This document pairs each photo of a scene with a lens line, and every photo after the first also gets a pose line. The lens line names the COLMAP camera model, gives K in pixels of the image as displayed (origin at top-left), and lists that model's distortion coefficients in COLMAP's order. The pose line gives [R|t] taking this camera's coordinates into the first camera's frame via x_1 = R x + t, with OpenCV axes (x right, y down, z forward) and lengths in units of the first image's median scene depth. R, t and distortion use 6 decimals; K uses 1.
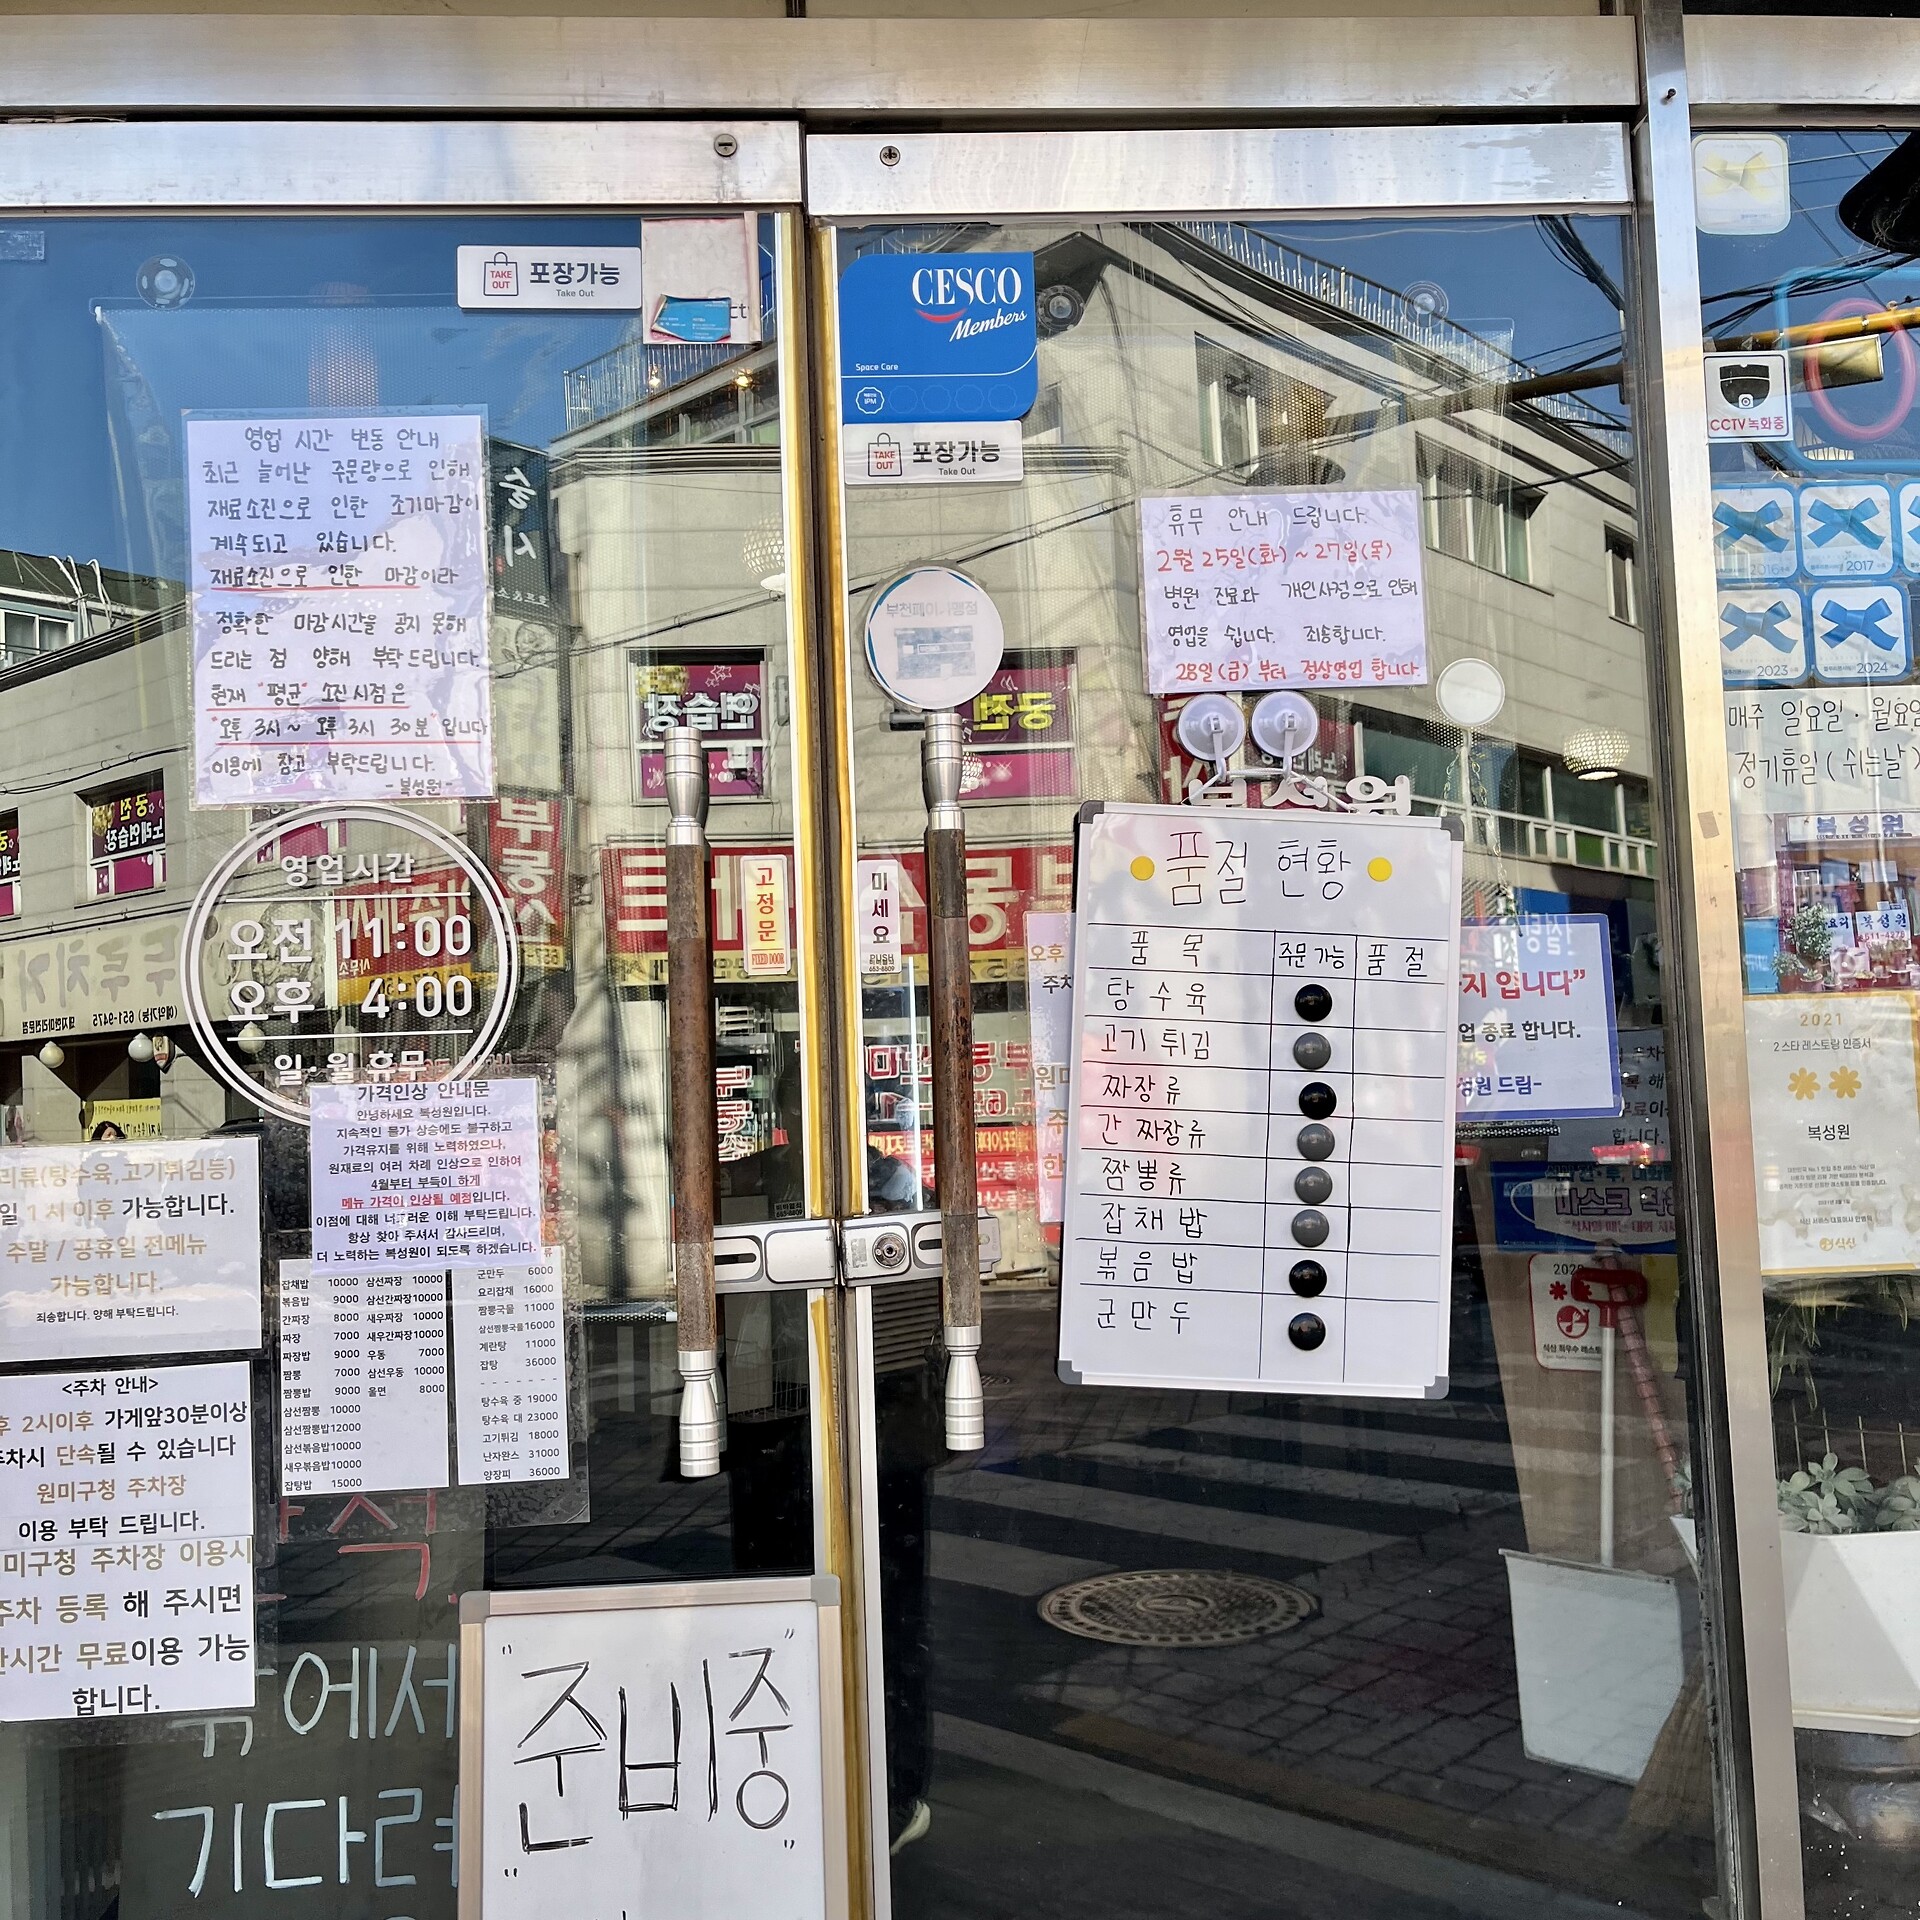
lens RADIAL K [[1892.1, 0, 960.0], [0, 1892.1, 960.0], [0, 0, 1]] dist [0.035763, -0.021109]
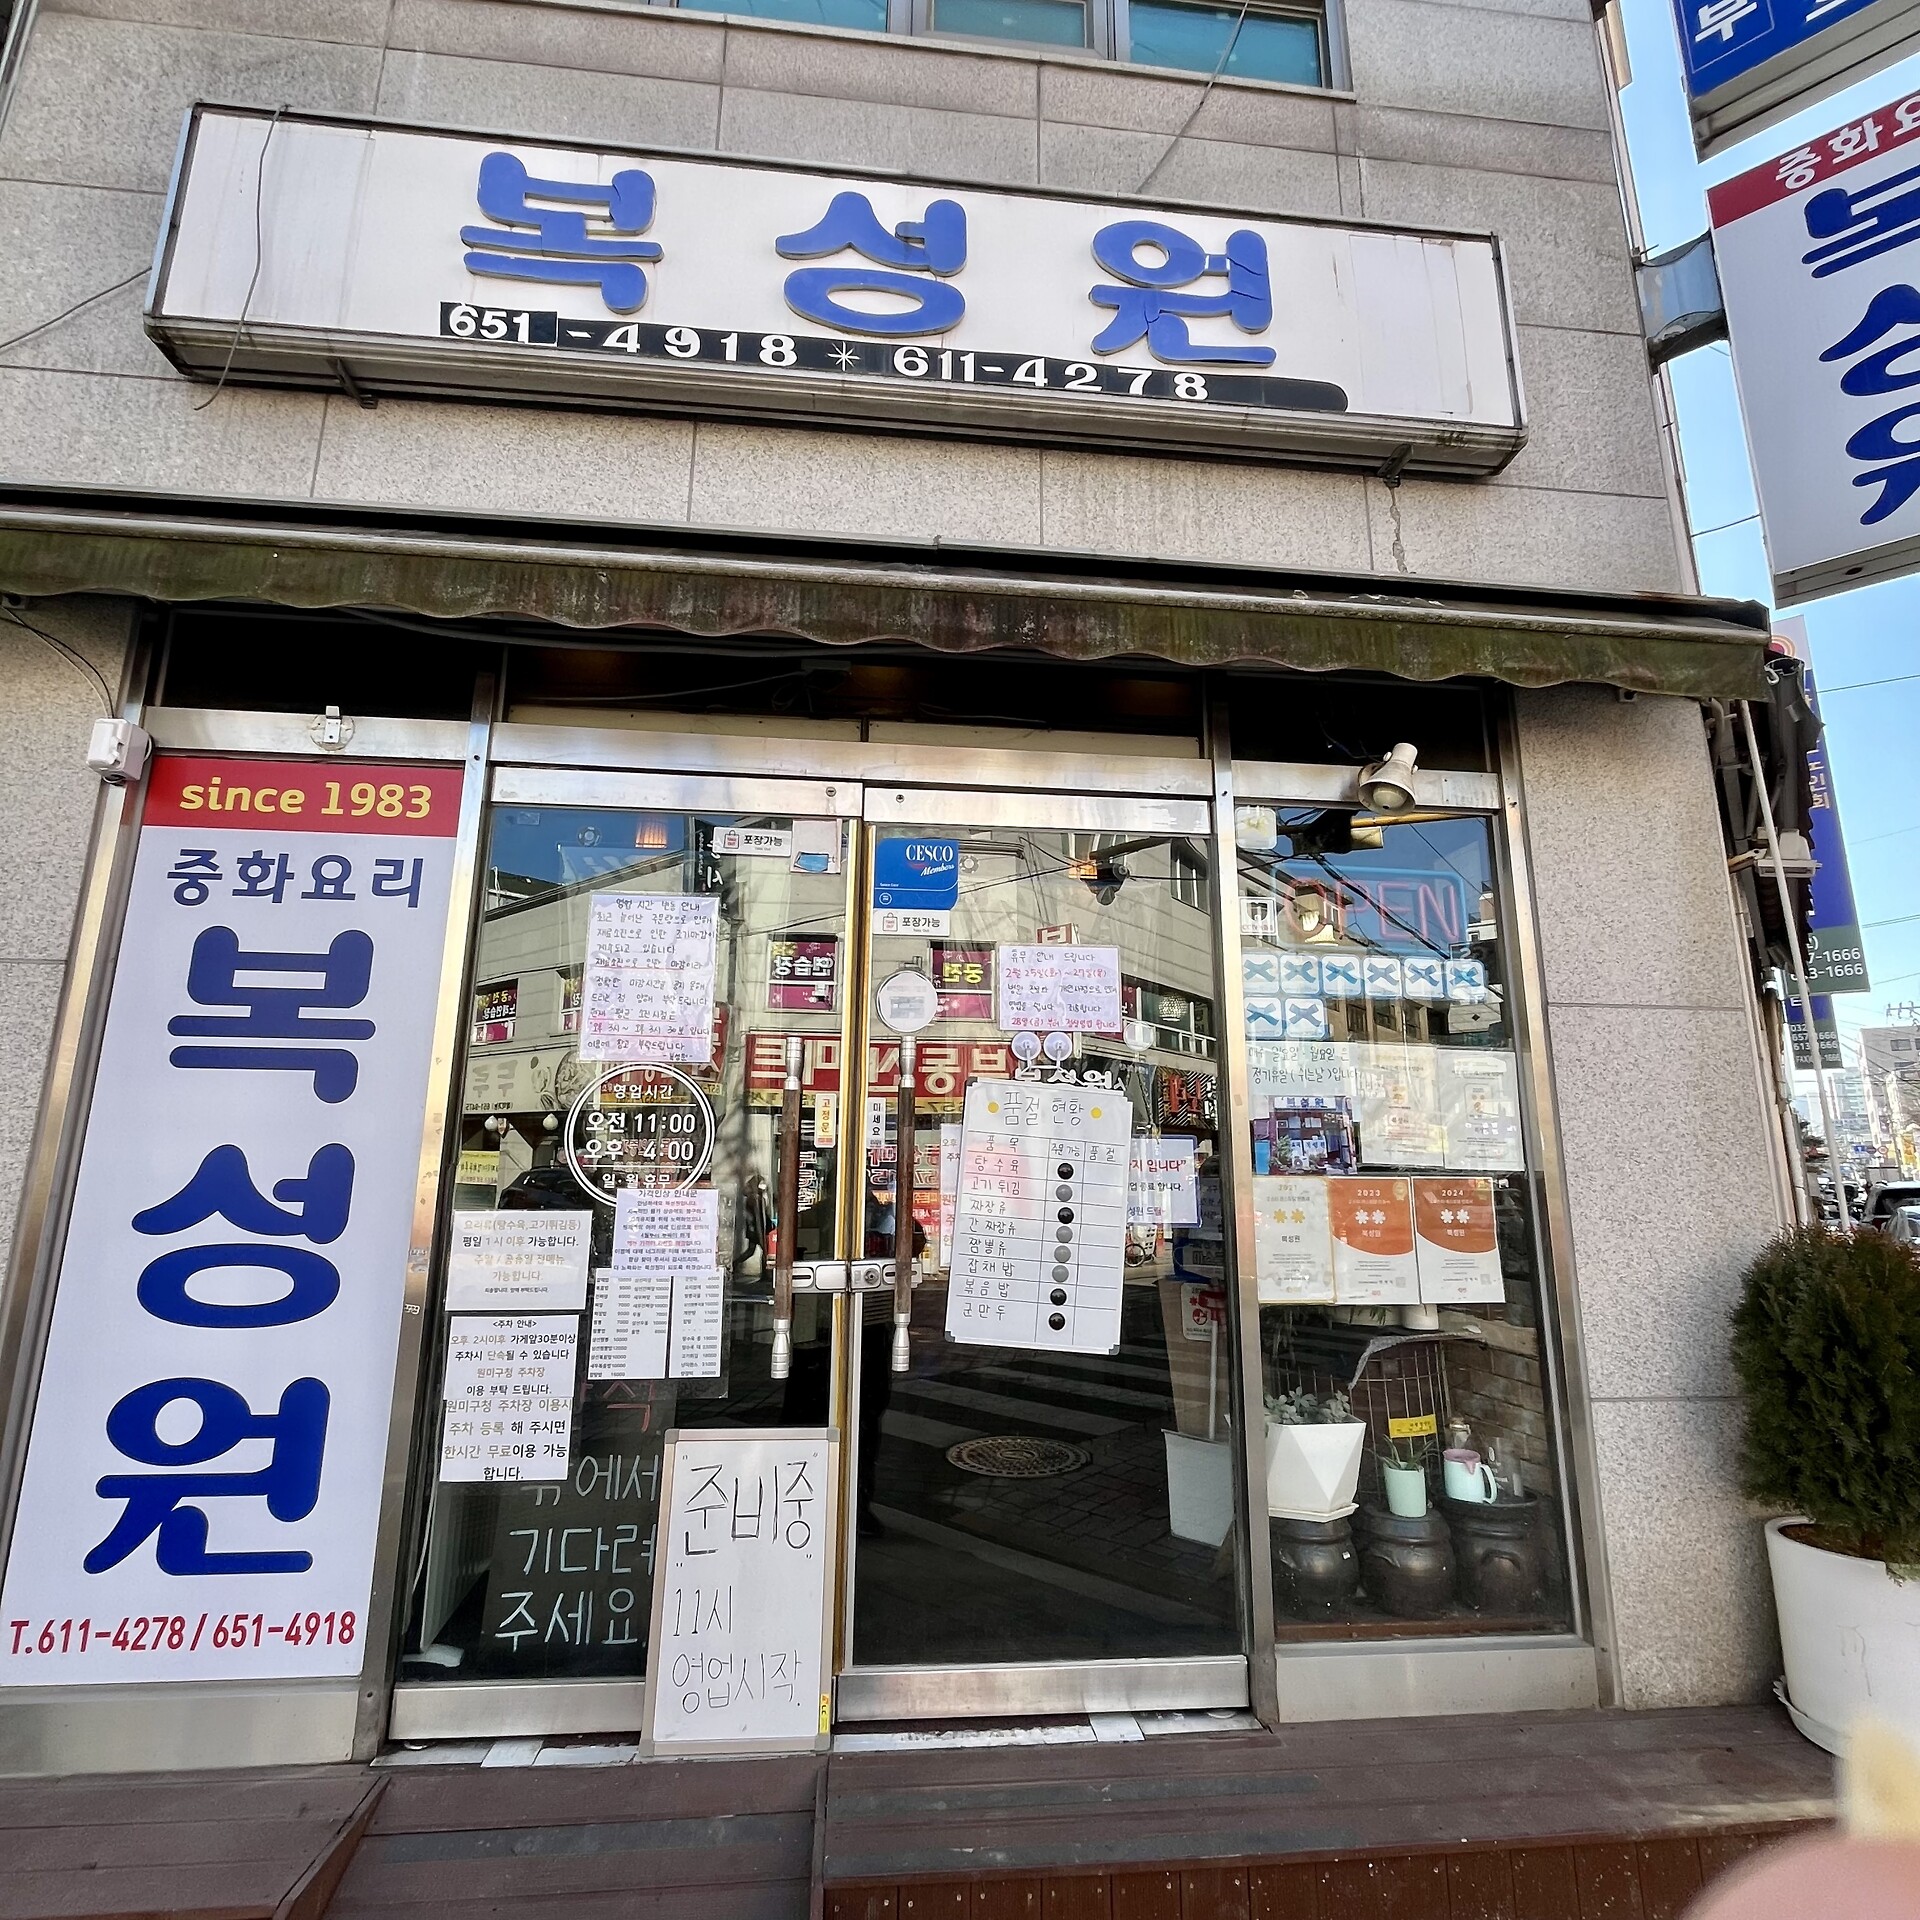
lens RADIAL K [[993.1, 0, 963.4], [0, 993.1, 960.9], [0, 0, 1]] dist [-0.000706, 0.000088]
pose [[0.998357, 0.051301, 0.025541, 0.020893], [-0.047397, 0.989686, -0.135185, -0.058741], [-0.032213, 0.133752, 0.990491, -0.202714]]
